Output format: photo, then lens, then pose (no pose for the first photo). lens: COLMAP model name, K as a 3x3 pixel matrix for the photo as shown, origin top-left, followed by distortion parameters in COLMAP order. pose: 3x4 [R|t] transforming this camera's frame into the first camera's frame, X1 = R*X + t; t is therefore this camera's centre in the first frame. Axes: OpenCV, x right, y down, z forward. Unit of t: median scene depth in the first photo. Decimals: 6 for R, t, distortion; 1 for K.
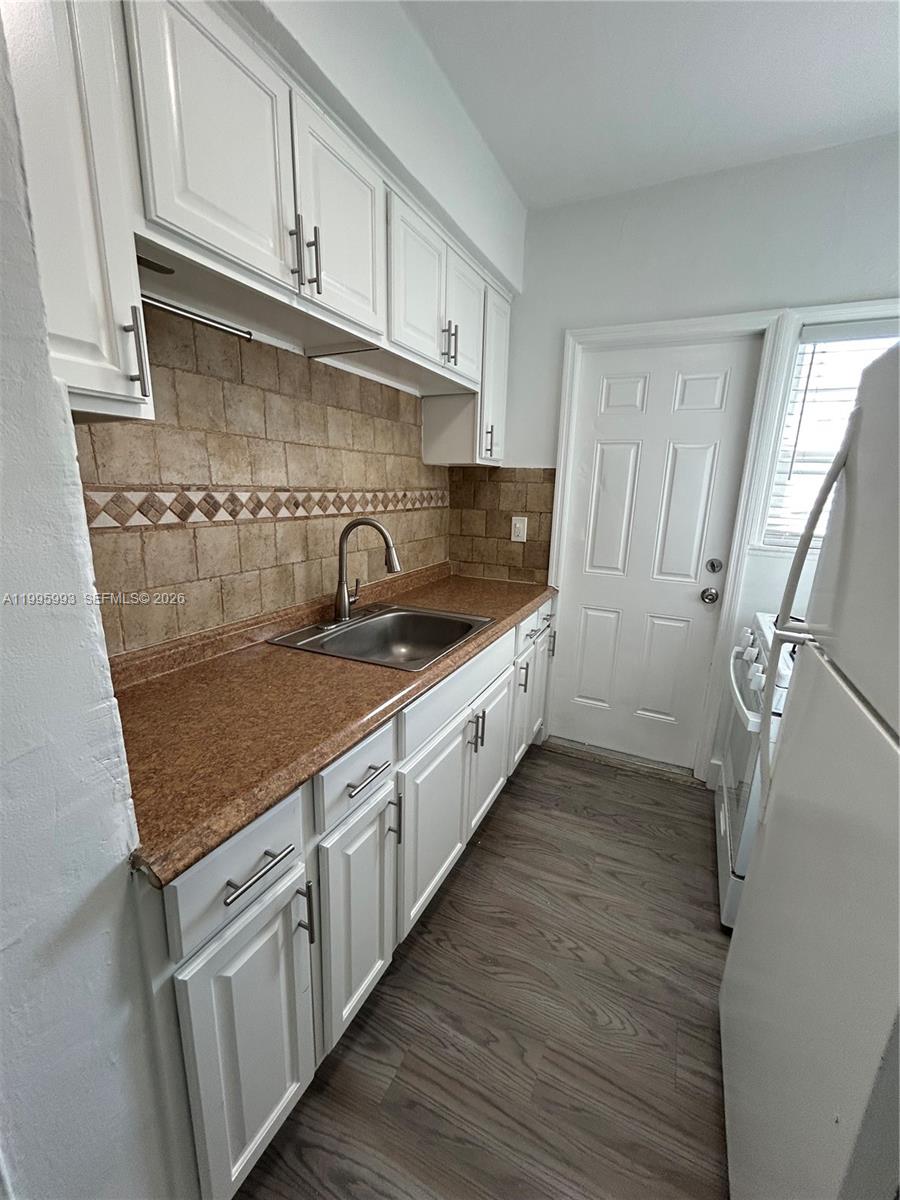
lens RADIAL K [[489.2, 0, 450.0], [0, 489.2, 600.0], [0, 0, 1]] dist [0.001272, 0.001032]
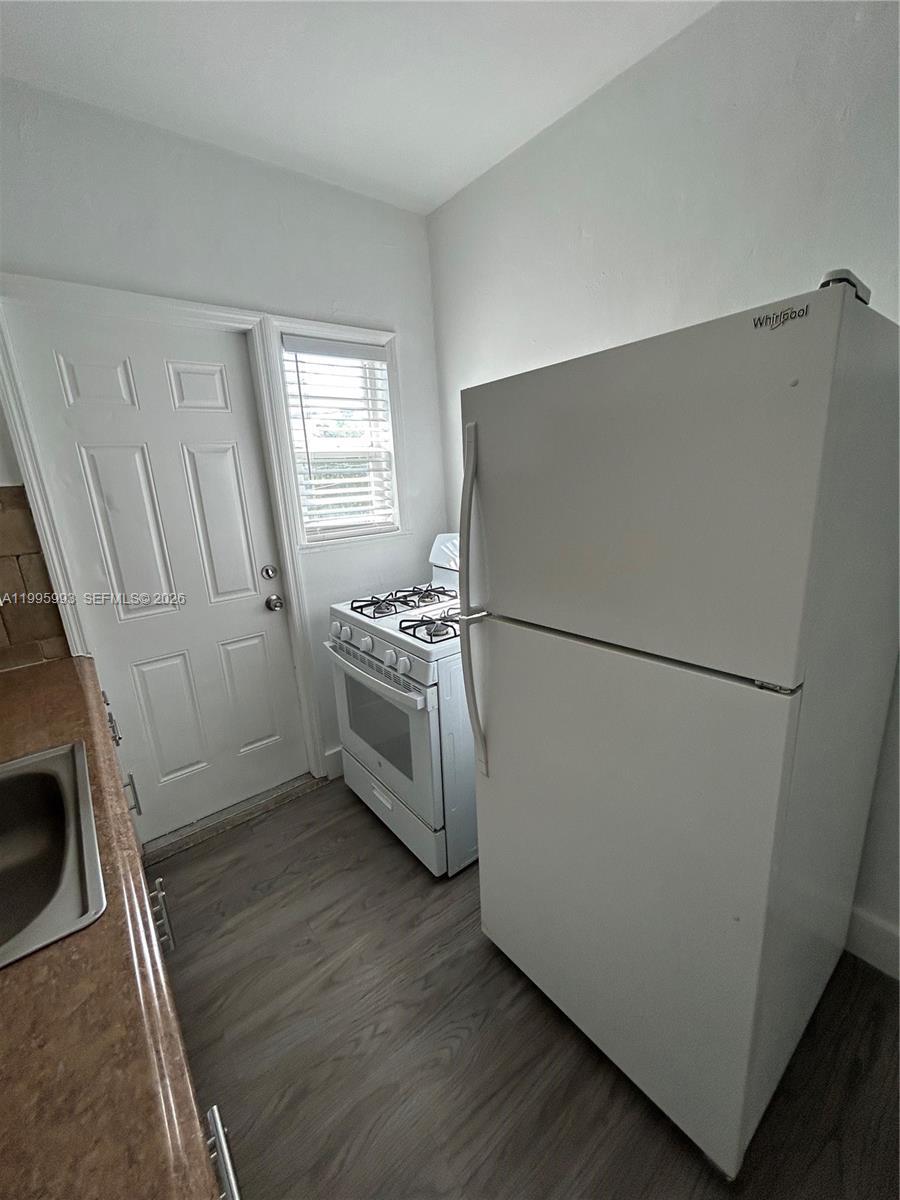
lens RADIAL K [[489.2, 0, 450.0], [0, 489.2, 600.0], [0, 0, 1]] dist [0.001272, 0.001032]
pose [[0.430387, -0.282924, 0.857159, -0.163180], [0.272326, 0.946059, 0.175529, -0.098203], [-0.860584, 0.157881, 0.484219, 0.250551]]
